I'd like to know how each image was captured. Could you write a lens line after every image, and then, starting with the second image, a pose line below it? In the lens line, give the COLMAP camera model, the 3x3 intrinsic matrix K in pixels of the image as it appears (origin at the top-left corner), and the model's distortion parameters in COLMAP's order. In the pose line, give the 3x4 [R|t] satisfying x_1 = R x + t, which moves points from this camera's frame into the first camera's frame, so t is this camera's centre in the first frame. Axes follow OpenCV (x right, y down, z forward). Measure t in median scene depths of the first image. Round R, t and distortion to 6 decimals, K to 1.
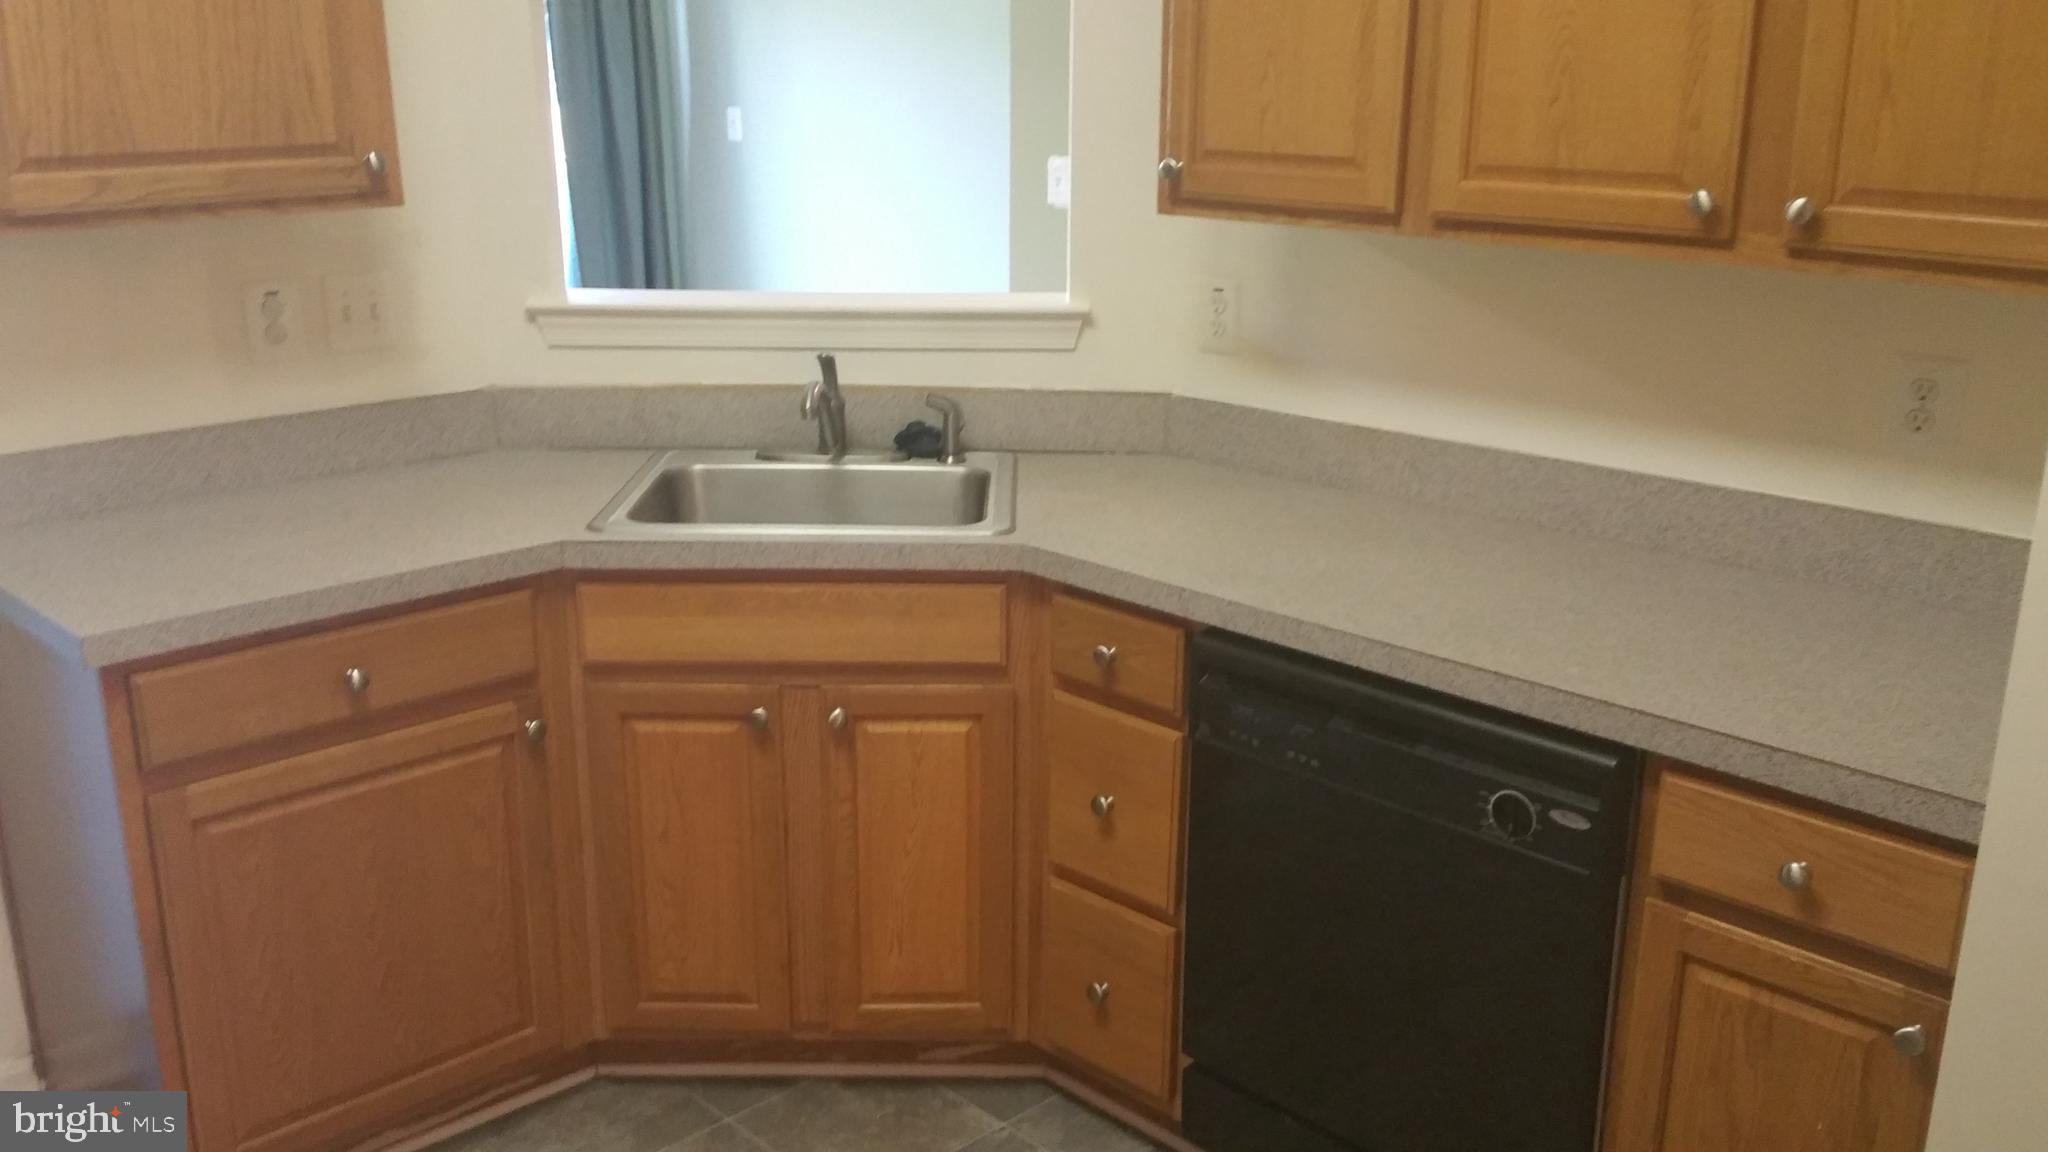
lens RADIAL K [[1829.6, 0, 1049.9], [0, 1829.6, 643.9], [0, 0, 1]] dist [0.091428, -0.127246]
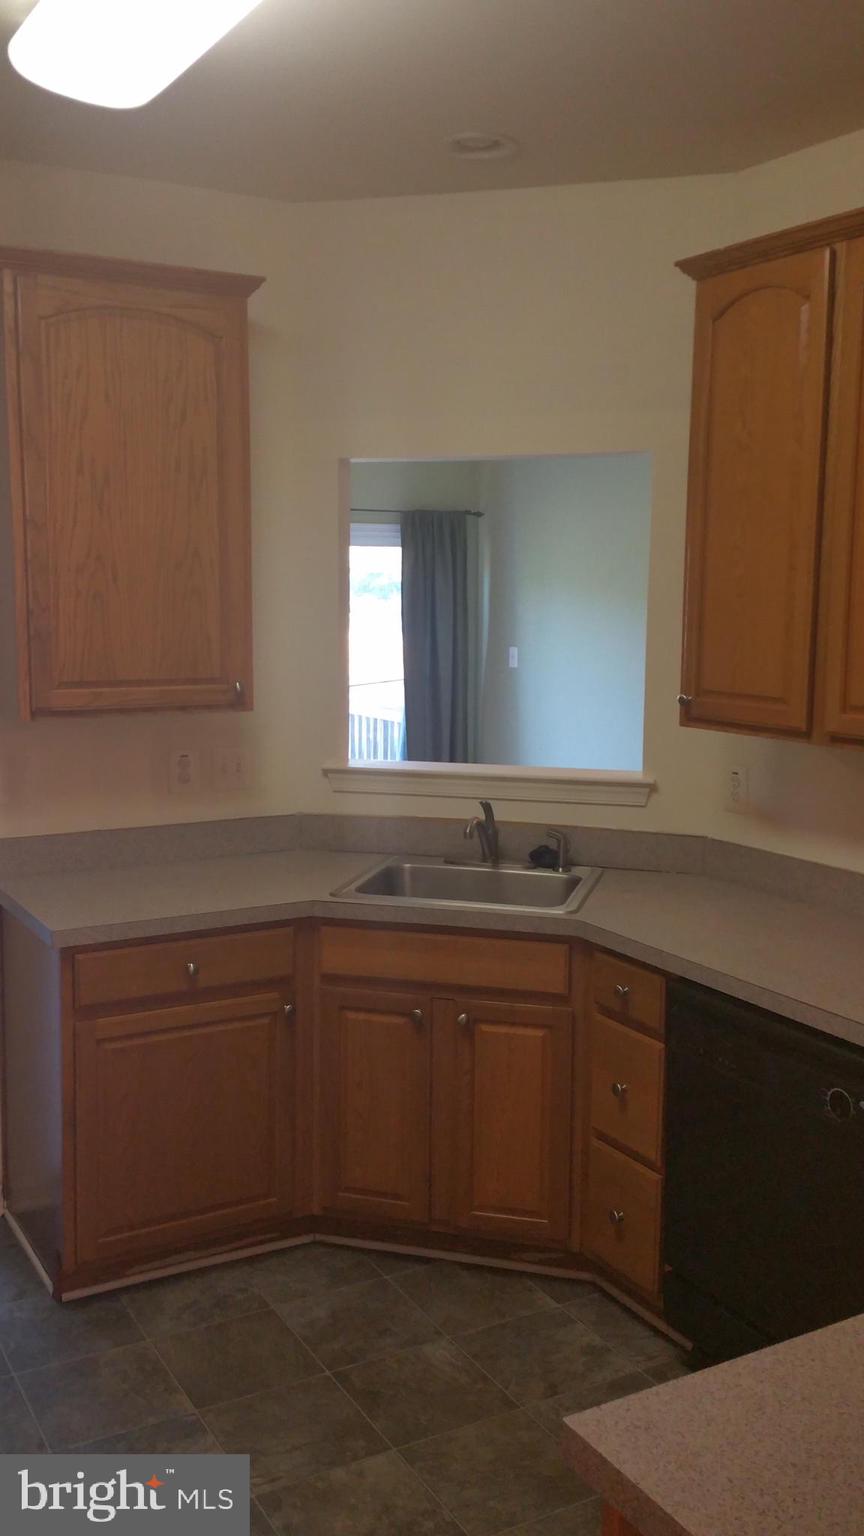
lens RADIAL K [[1372.2, 0, 435.1], [0, 1372.2, 778.3], [0, 0, 1]] dist [0.091428, -0.127246]
pose [[0.966366, 0.041058, -0.253871, 0.159684], [-0.086290, 0.981712, -0.169693, 0.039032], [0.242261, 0.185892, 0.952236, -0.213046]]
